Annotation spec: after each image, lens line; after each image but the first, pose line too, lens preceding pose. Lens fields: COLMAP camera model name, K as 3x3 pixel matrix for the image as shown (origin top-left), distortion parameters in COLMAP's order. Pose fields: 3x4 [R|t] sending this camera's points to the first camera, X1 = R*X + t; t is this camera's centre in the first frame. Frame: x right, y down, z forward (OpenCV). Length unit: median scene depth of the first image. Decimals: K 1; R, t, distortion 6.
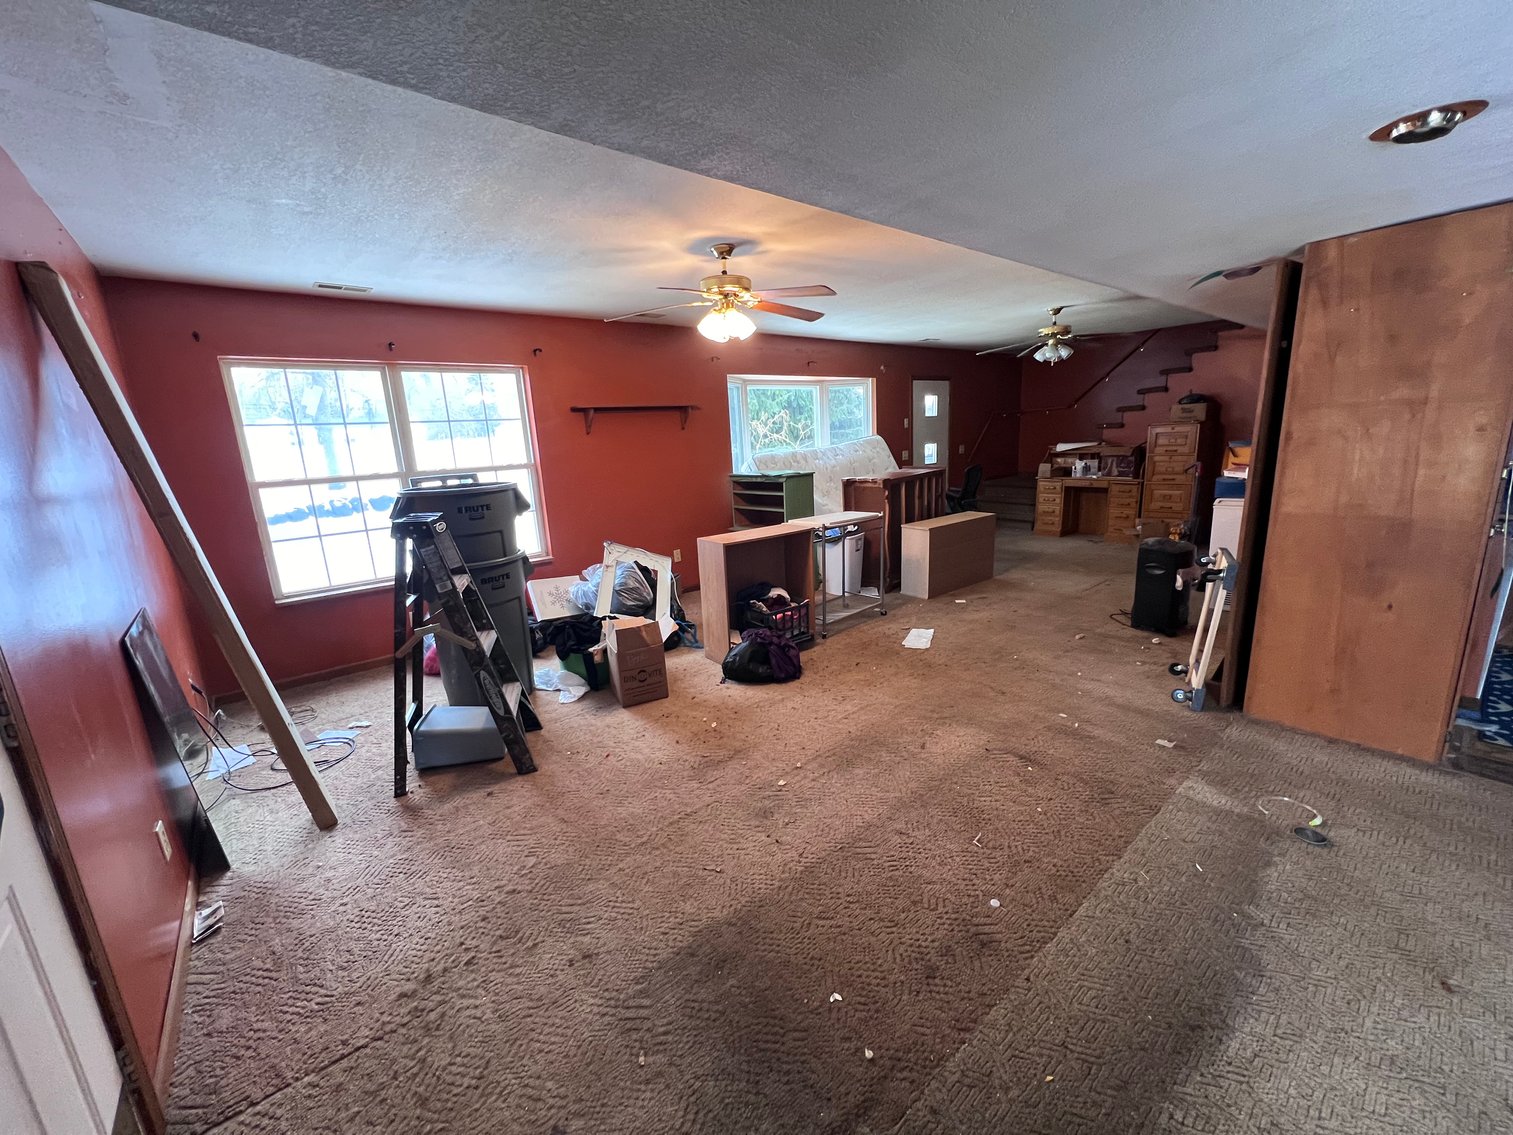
lens RADIAL K [[605.3, 0, 756.8], [0, 605.3, 572.1], [0, 0, 1]] dist [0.000917, -0.000601]
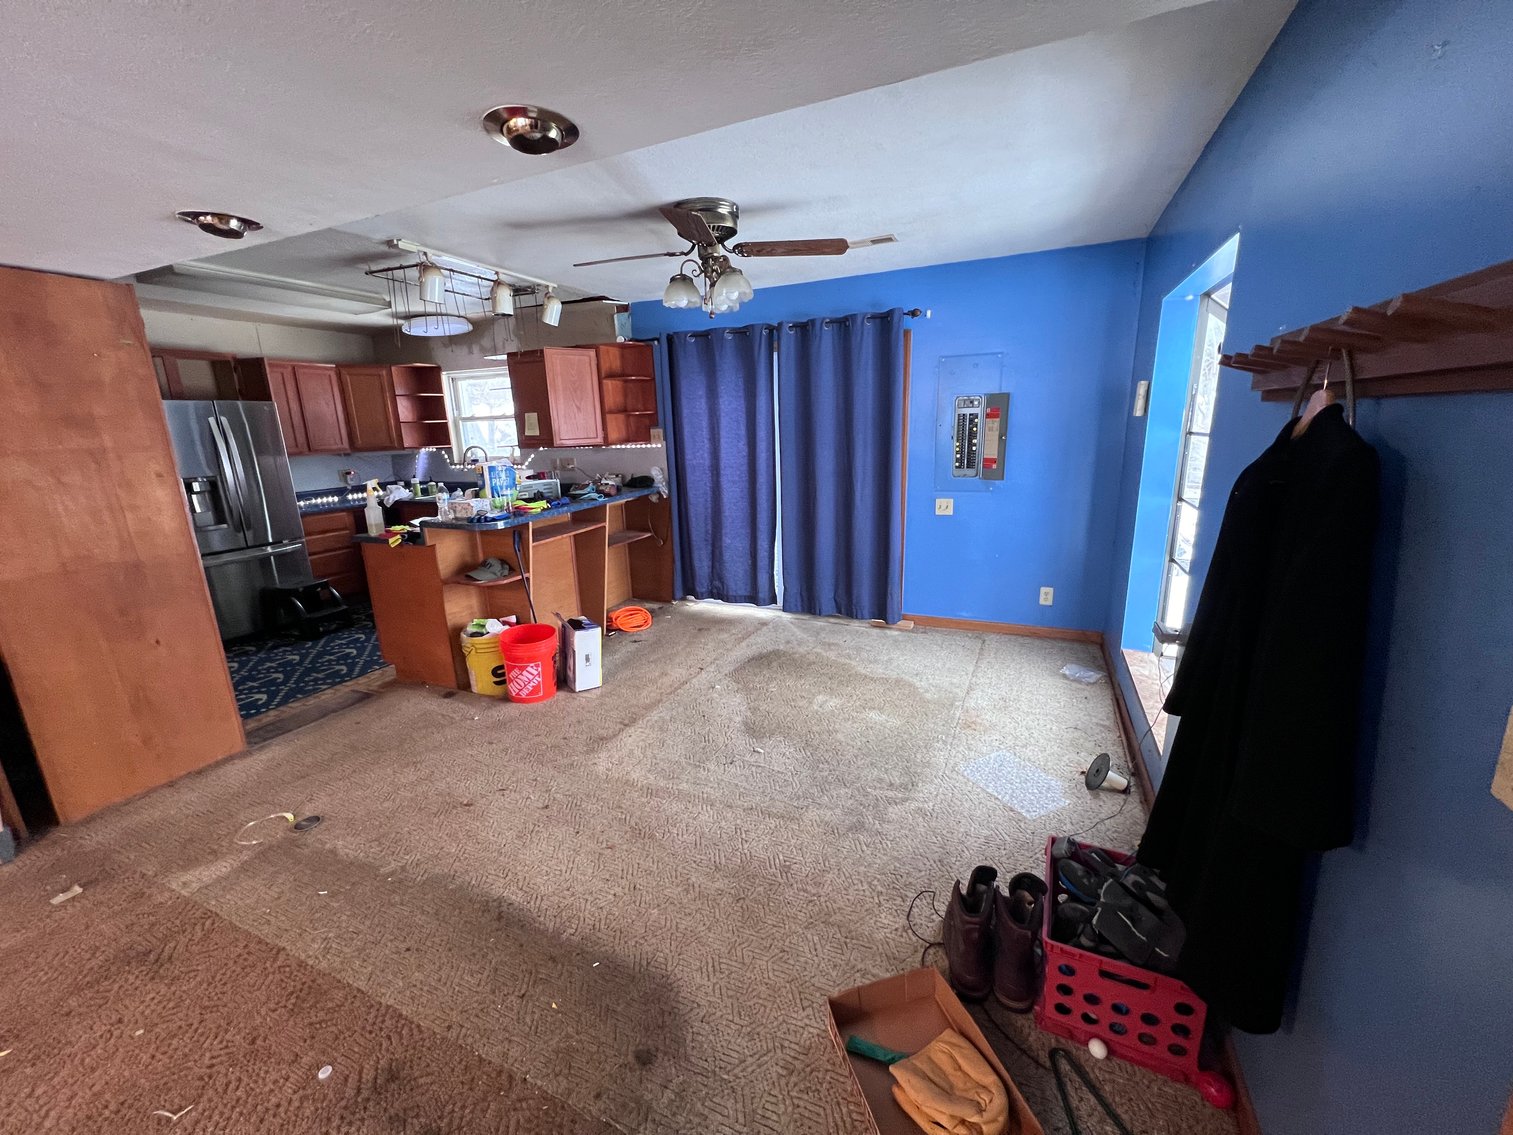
lens RADIAL K [[605.3, 0, 757.1], [0, 605.3, 572.8], [0, 0, 1]] dist [0.000917, -0.000601]
pose [[-0.441151, -0.152967, 0.884300, -0.353122], [0.245692, 0.927134, 0.282945, -0.103657], [-0.863146, 0.342087, -0.371424, 0.478101]]
